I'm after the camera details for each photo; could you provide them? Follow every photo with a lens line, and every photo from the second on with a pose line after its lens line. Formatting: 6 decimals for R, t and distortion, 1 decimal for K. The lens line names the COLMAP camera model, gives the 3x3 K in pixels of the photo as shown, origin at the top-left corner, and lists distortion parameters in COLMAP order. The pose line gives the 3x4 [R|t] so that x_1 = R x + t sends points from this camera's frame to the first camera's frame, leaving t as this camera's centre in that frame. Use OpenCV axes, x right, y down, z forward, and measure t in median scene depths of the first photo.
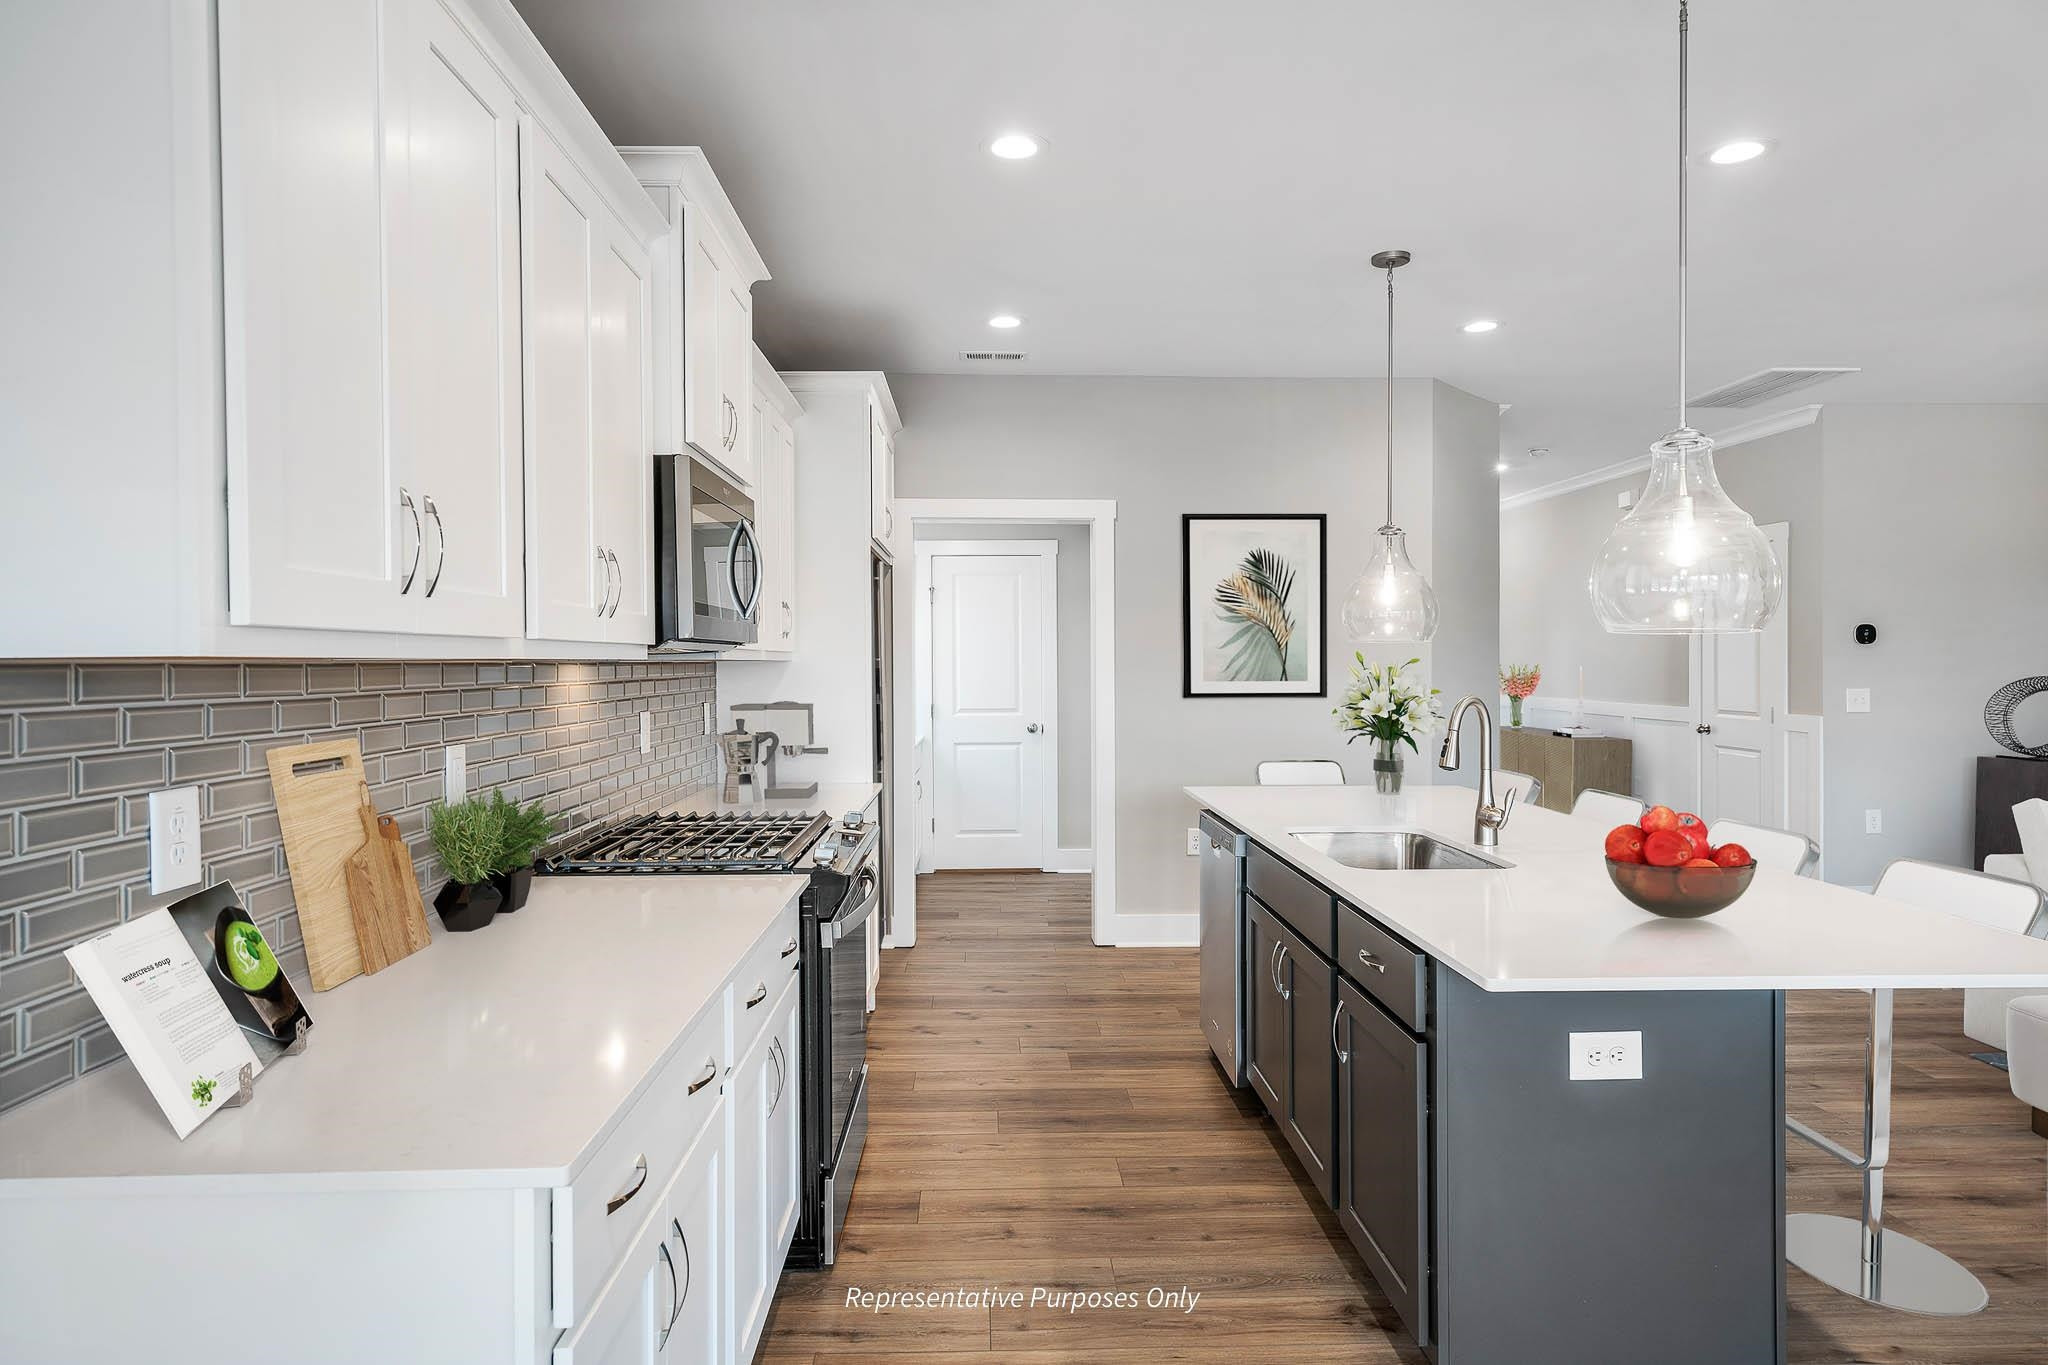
lens RADIAL K [[1165.1, 0, 1052.1], [0, 1165.1, 677.7], [0, 0, 1]] dist [-0.030444, -0.000834]
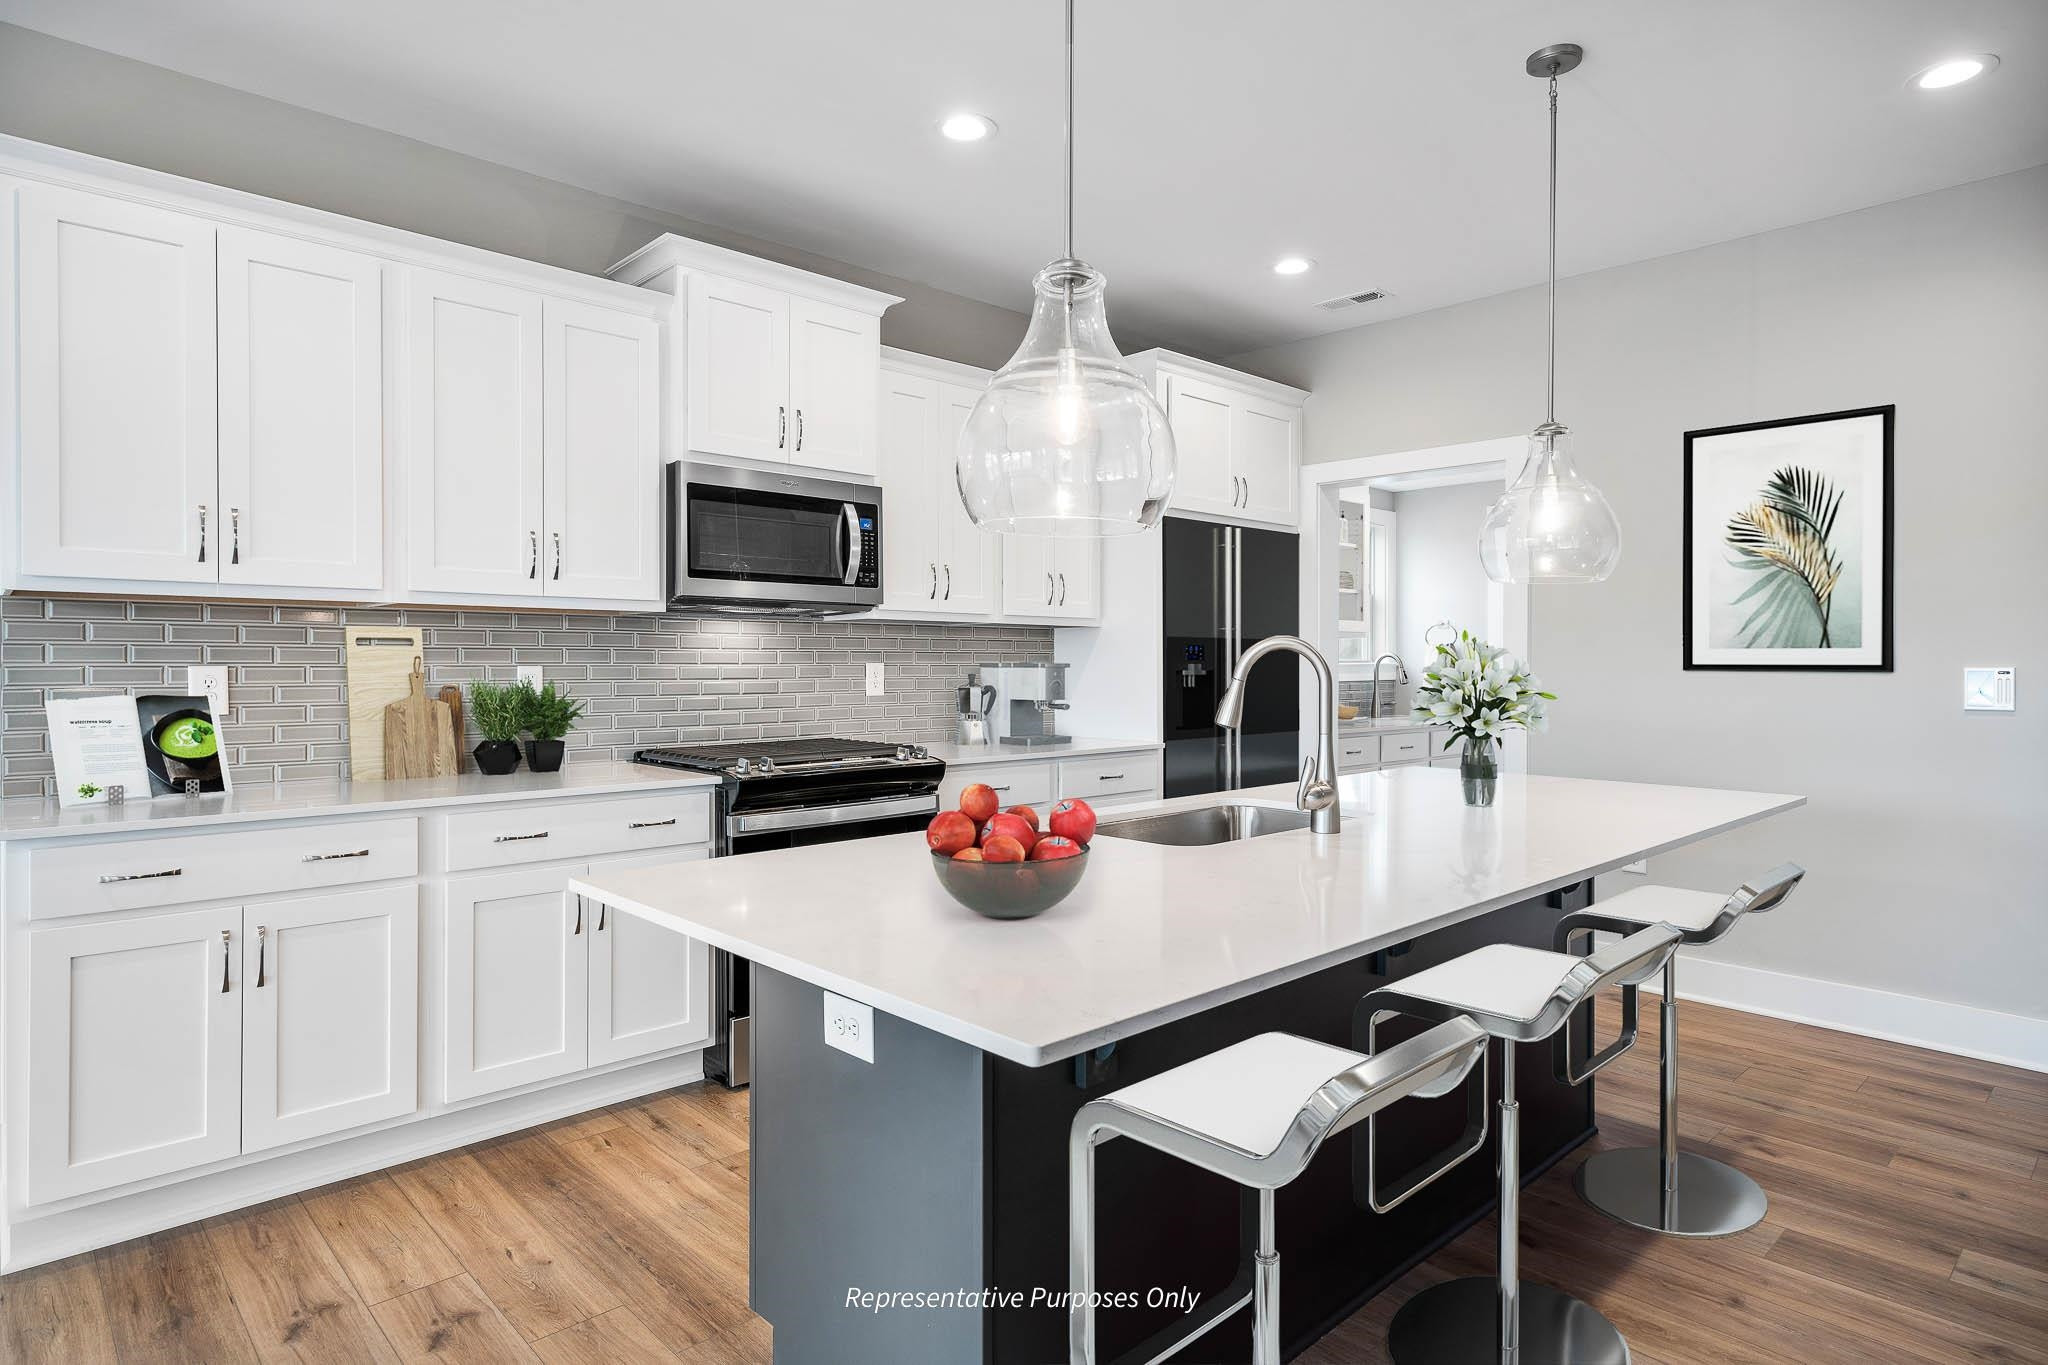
lens RADIAL K [[1165.1, 0, 1052.1], [0, 1165.1, 677.7], [0, 0, 1]] dist [-0.030444, -0.000834]
pose [[0.661414, 0.016119, -0.749848, 0.413788], [-0.011074, 0.999870, 0.011725, 0.018076], [0.749939, 0.000548, 0.661506, 0.179988]]
